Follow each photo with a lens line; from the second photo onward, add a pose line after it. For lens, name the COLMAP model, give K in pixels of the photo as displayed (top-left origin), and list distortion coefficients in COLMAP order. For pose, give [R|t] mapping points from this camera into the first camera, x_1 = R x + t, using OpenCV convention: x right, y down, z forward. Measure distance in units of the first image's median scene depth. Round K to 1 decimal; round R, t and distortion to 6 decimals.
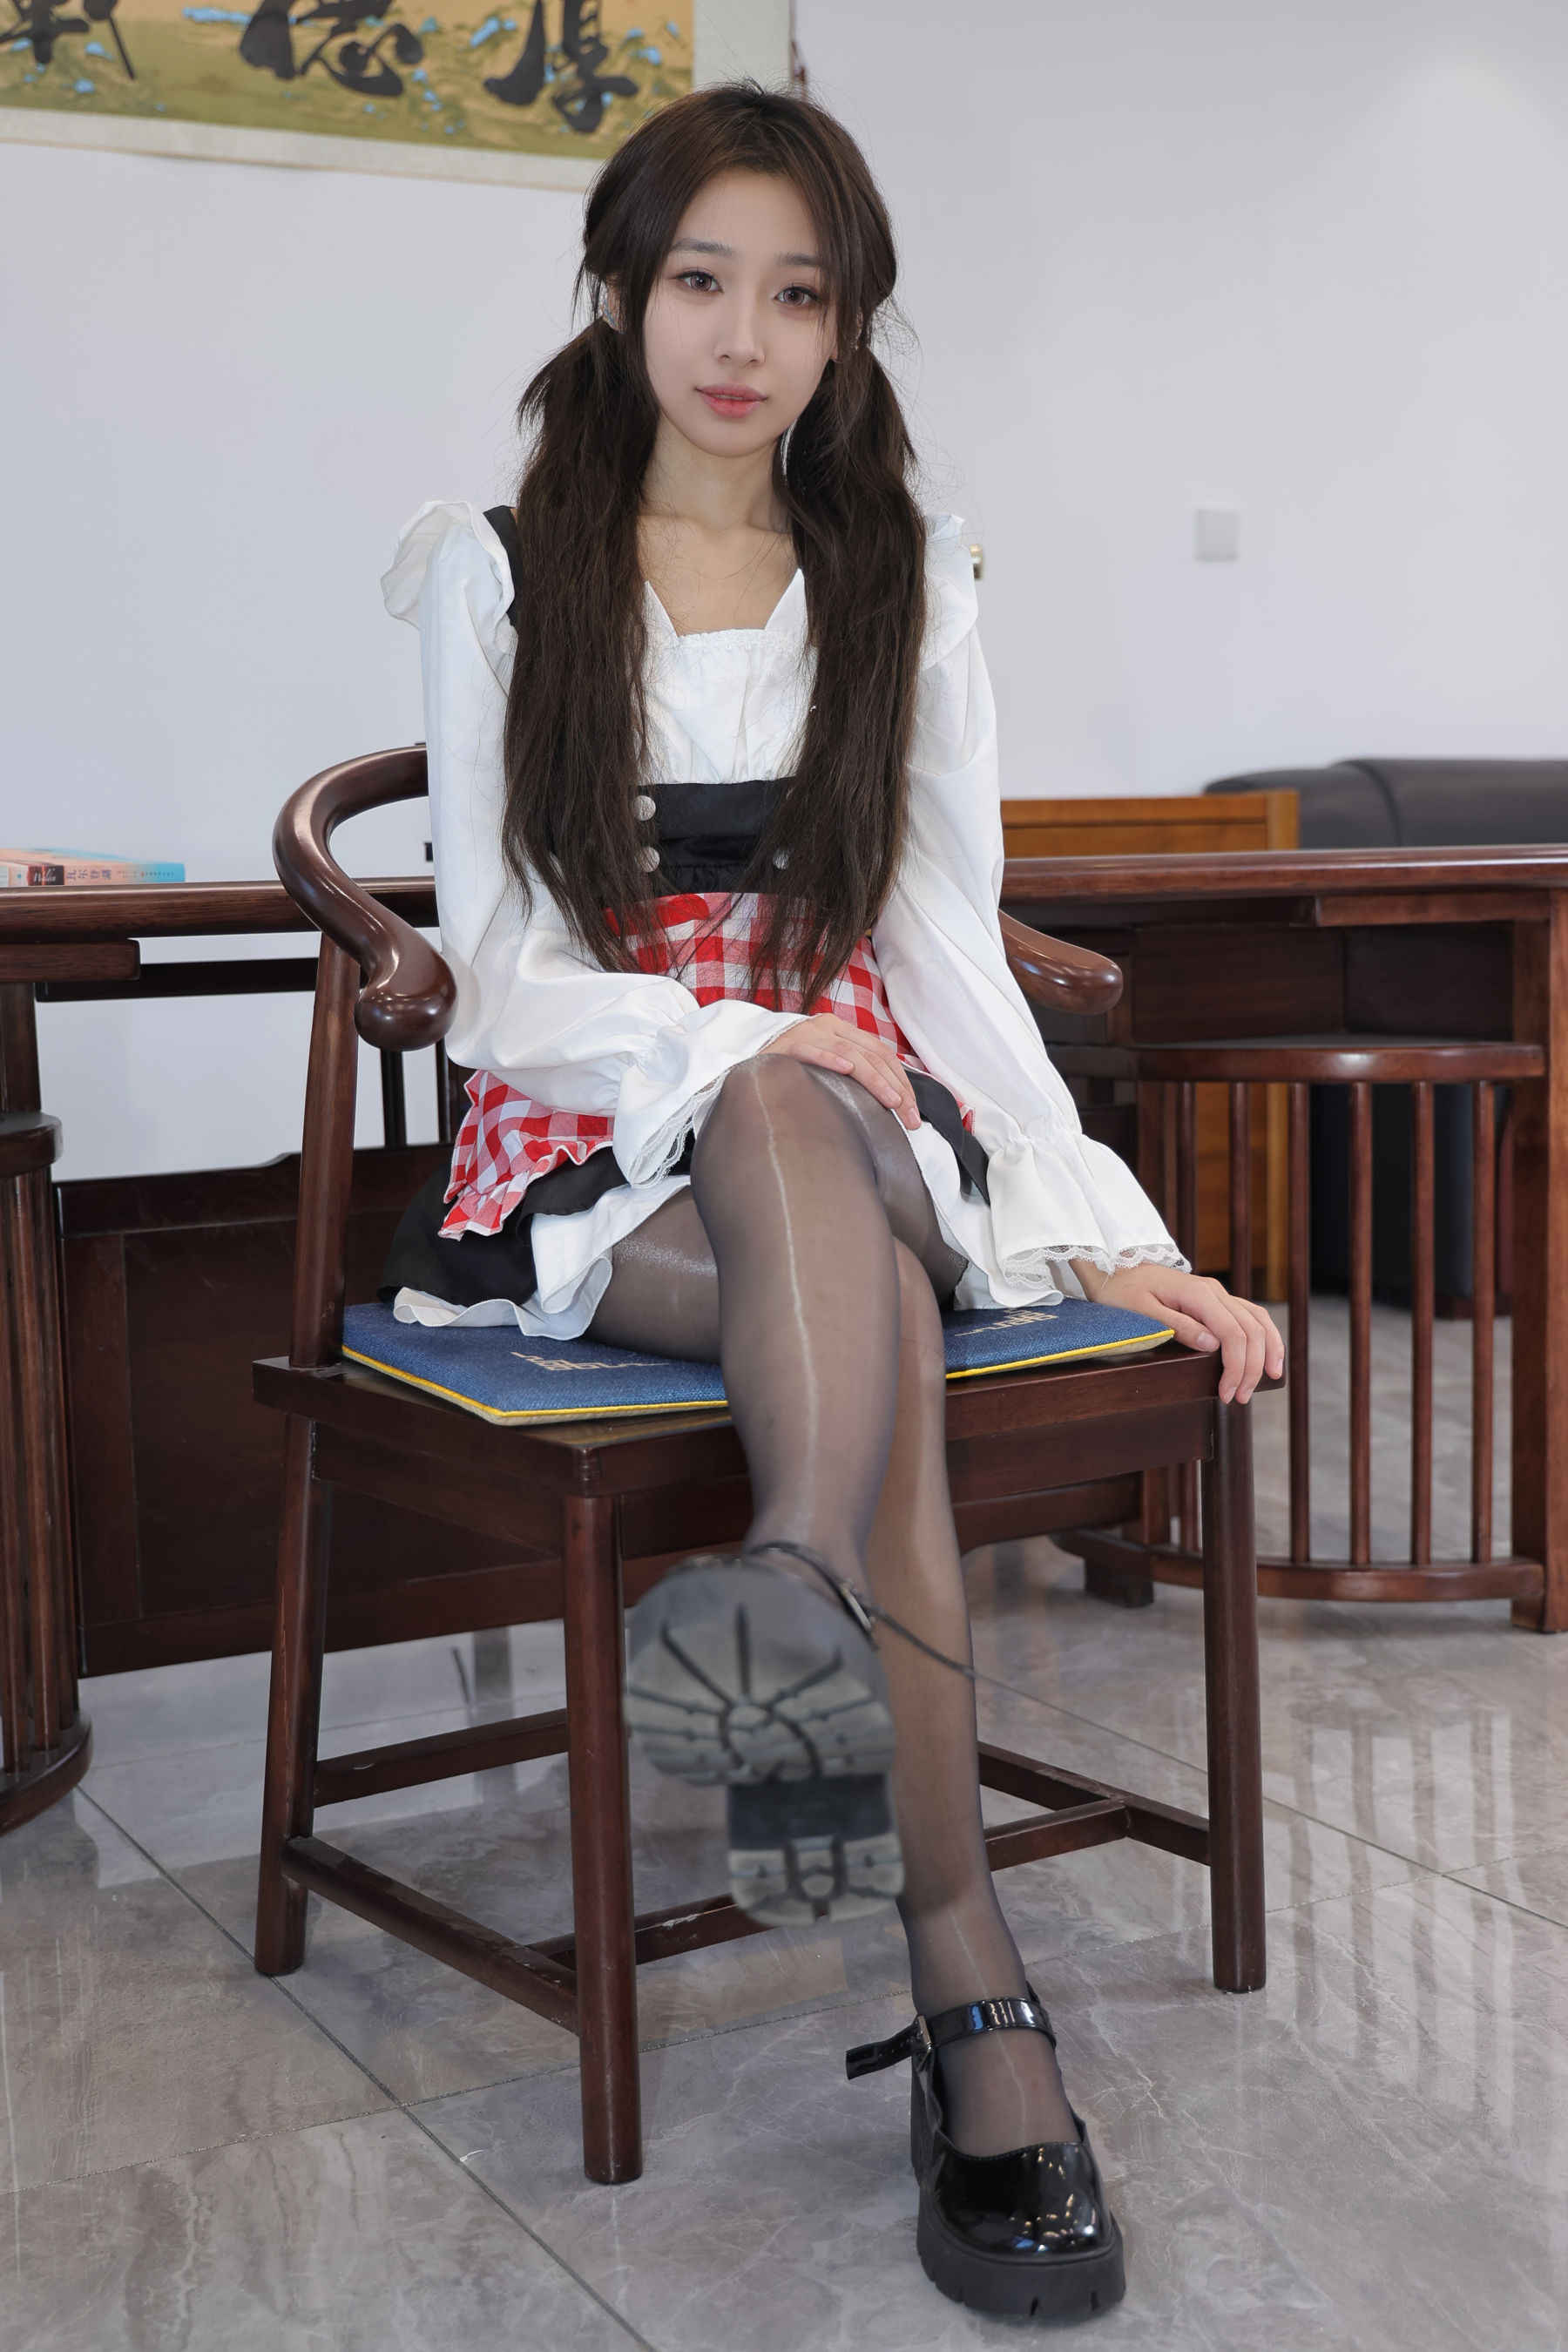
lens RADIAL K [[2965.9, 0, 786.8], [0, 2965.9, 1172.3], [0, 0, 1]] dist [0.009914, 0.000000]
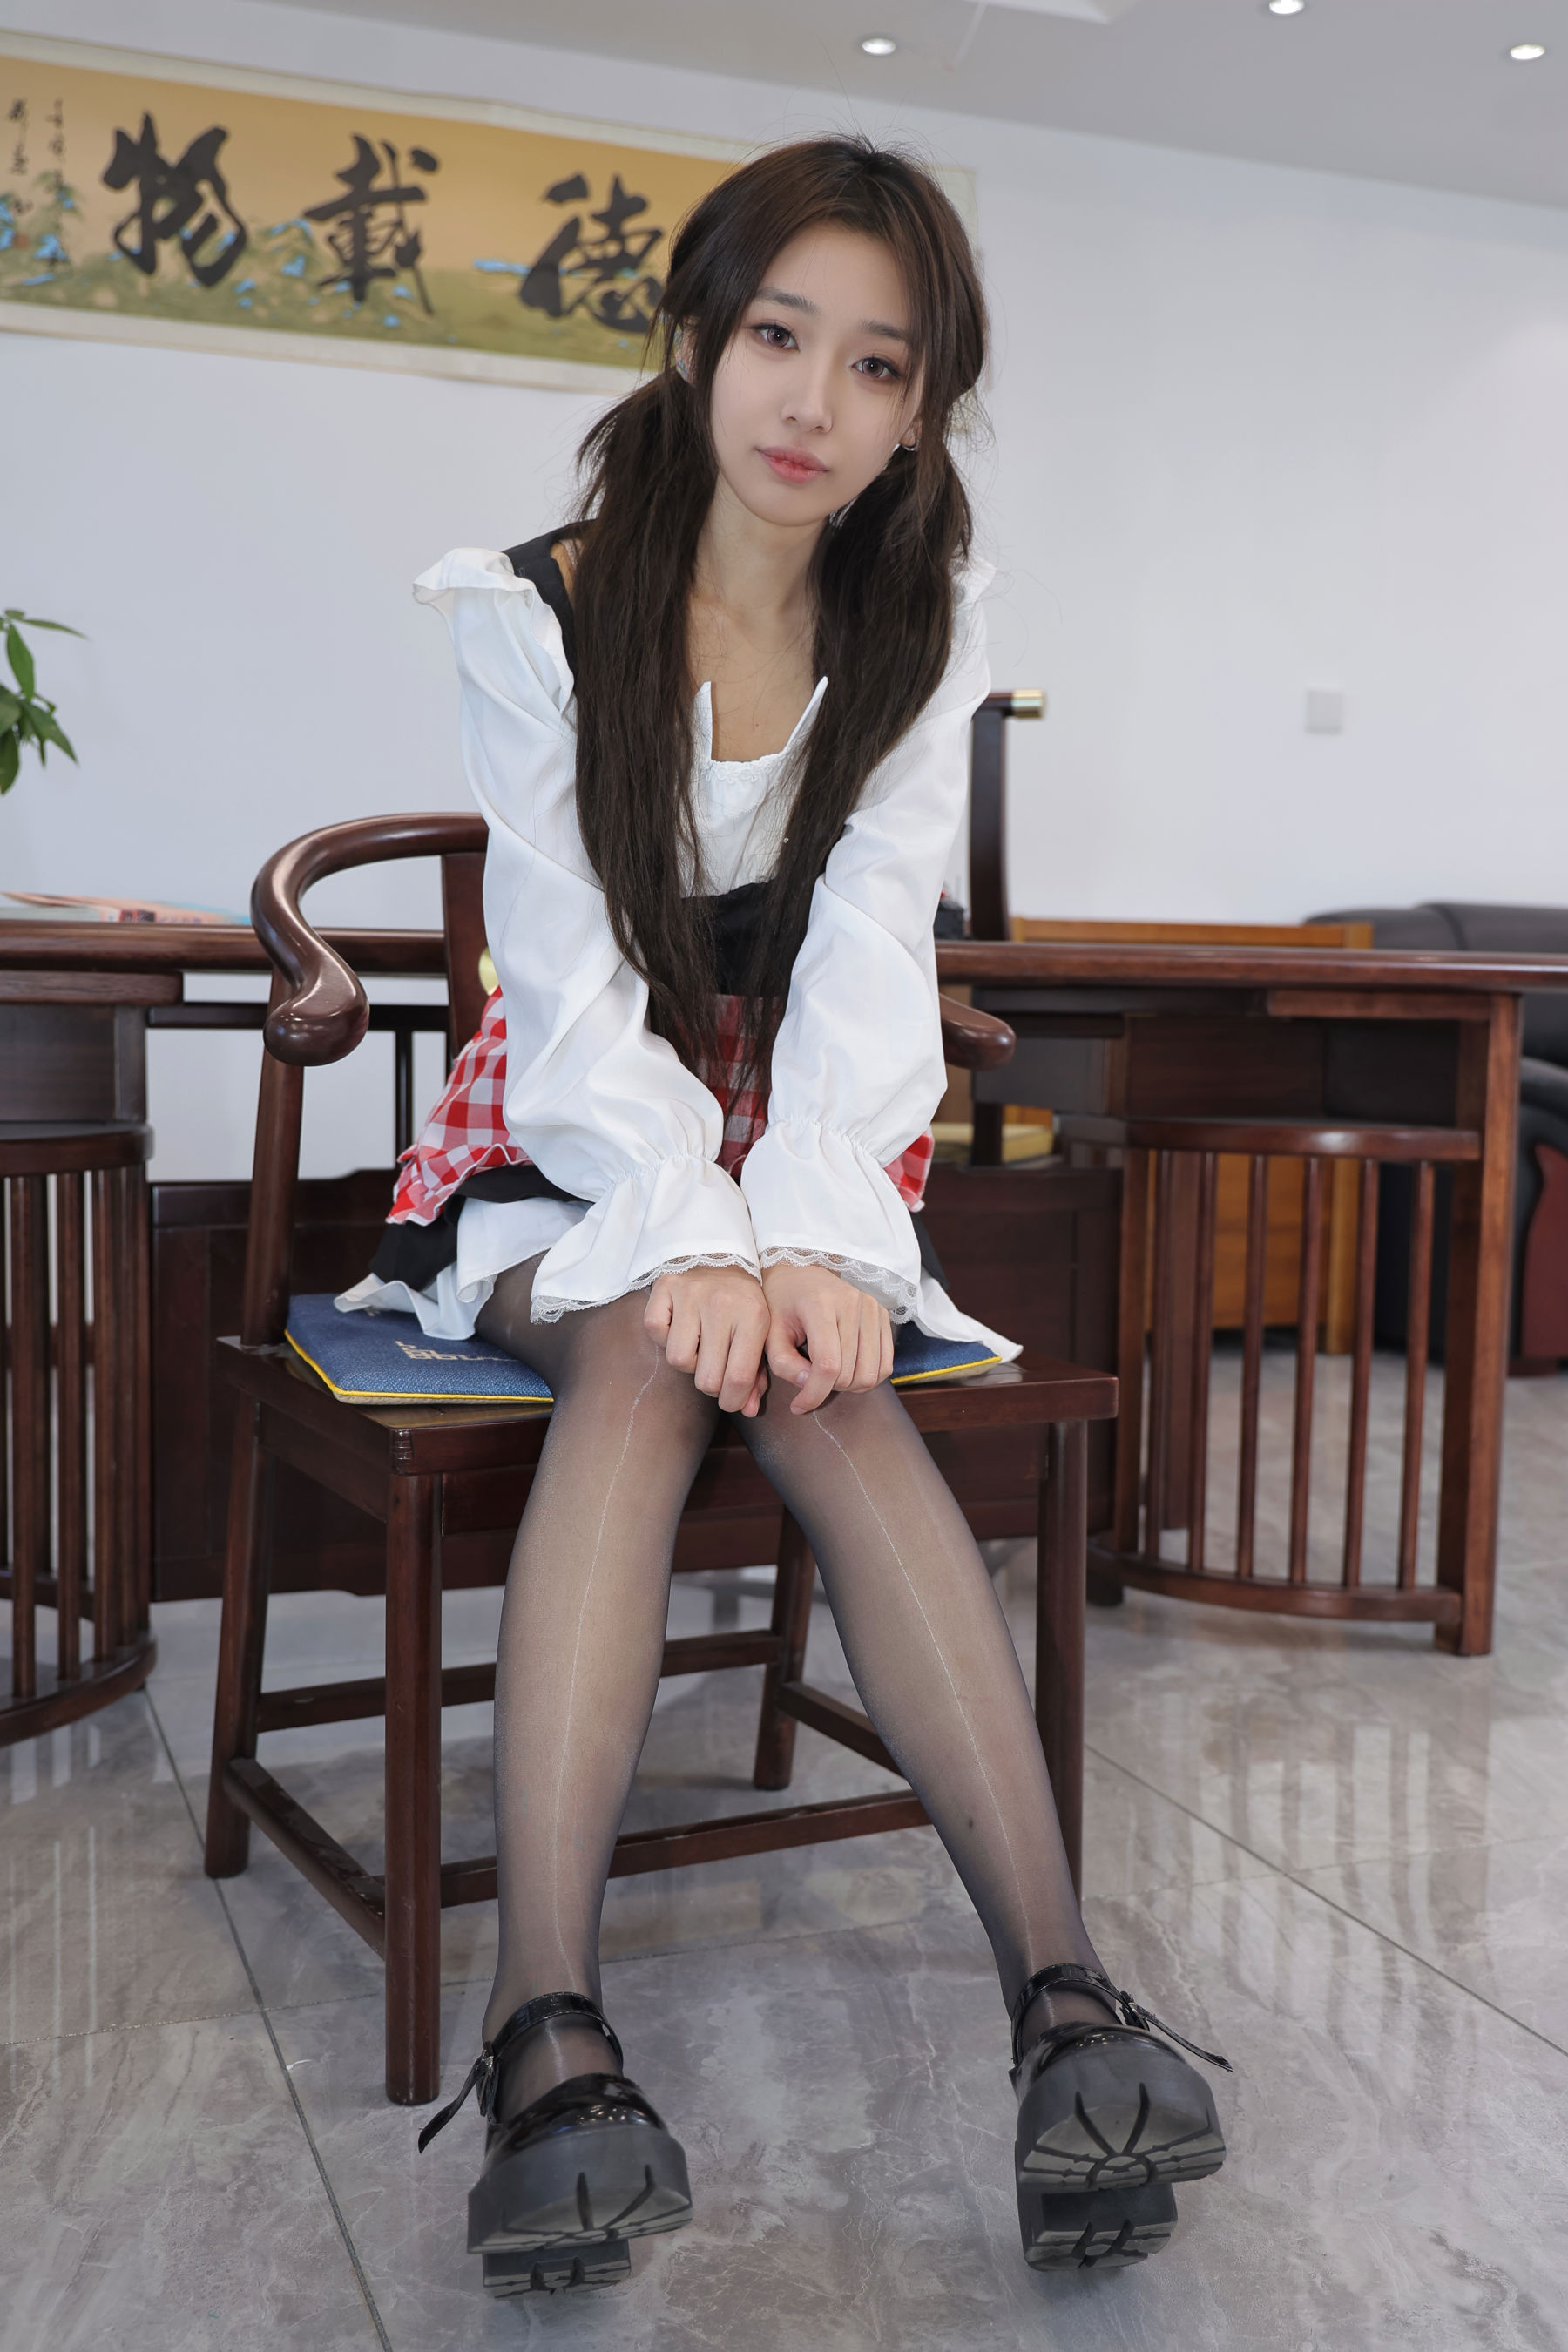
lens RADIAL K [[2328.8, 0, 781.9], [0, 2328.8, 1180.7], [0, 0, 1]] dist [0.003052, 0.000000]
pose [[0.991825, 0.050612, -0.117141, 0.130091], [-0.053028, 0.998438, -0.017603, 0.006849], [0.116067, 0.023670, 0.992959, 0.125037]]
